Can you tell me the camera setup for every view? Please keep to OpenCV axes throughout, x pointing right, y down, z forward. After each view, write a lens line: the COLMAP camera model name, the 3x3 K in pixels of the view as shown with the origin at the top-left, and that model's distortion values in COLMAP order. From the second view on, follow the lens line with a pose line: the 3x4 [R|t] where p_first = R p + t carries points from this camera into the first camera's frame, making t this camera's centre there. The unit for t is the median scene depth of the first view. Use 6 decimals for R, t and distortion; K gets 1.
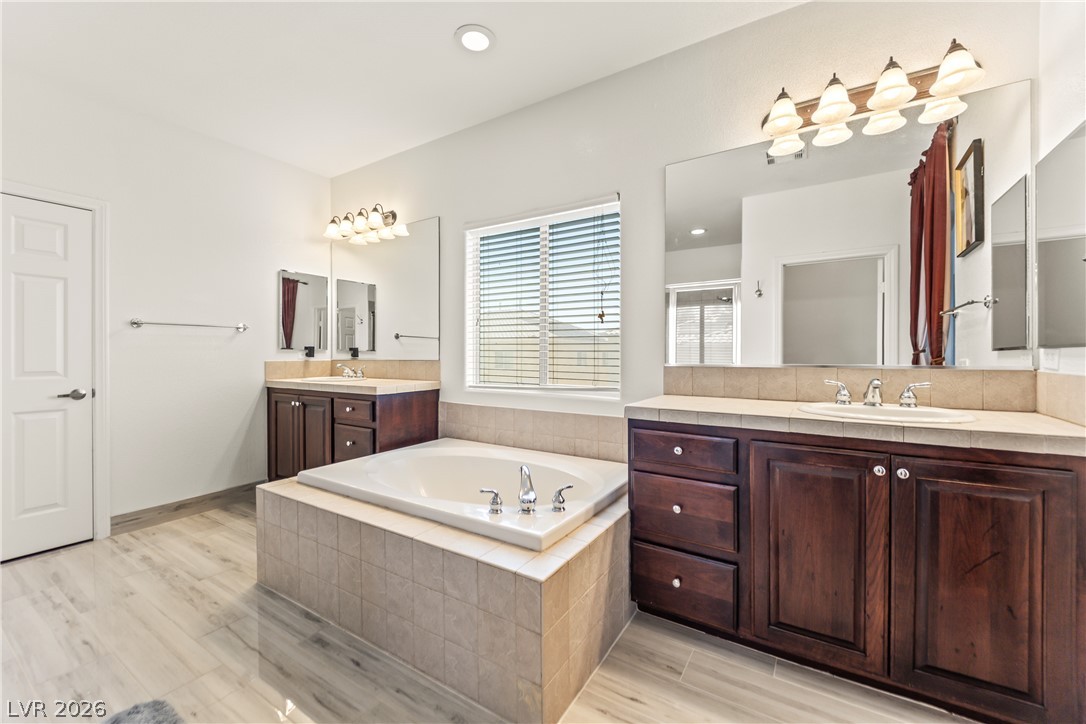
lens RADIAL K [[433.0, 0, 541.0], [0, 433.0, 361.1], [0, 0, 1]] dist [-0.000584, -0.002541]
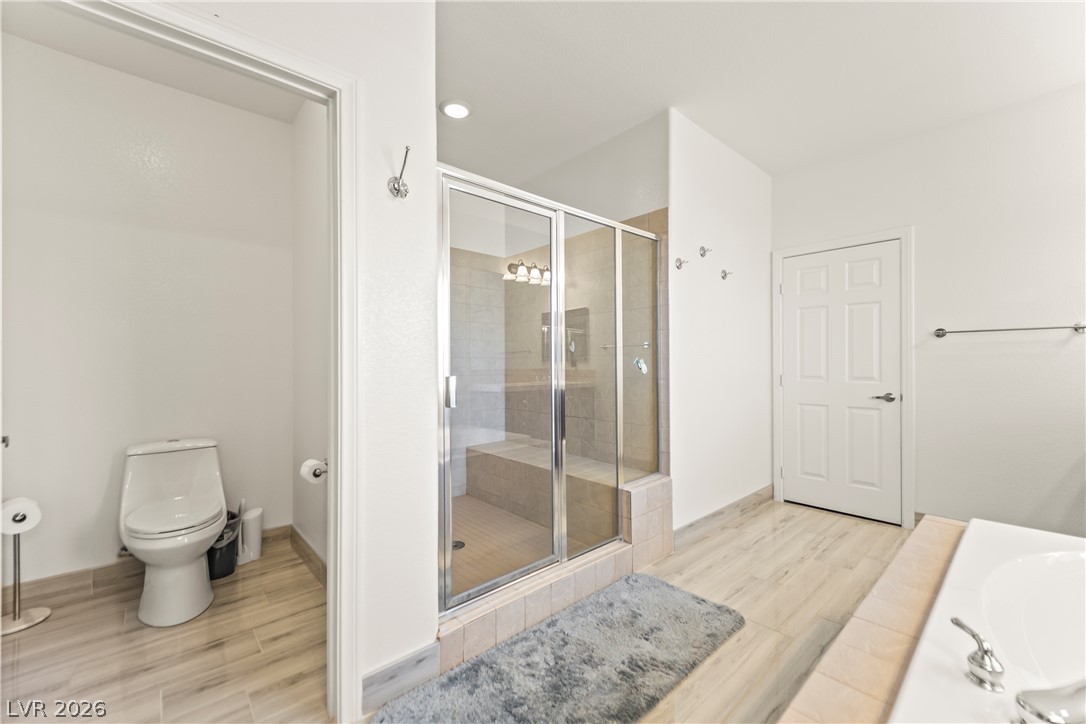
lens RADIAL K [[433.0, 0, 539.7], [0, 433.0, 360.5], [0, 0, 1]] dist [-0.000584, -0.002541]
pose [[-0.282420, -0.003986, -0.959282, 0.361360], [-0.007121, 0.999973, -0.002059, -0.016062], [0.959264, 0.006249, -0.282441, 0.441633]]
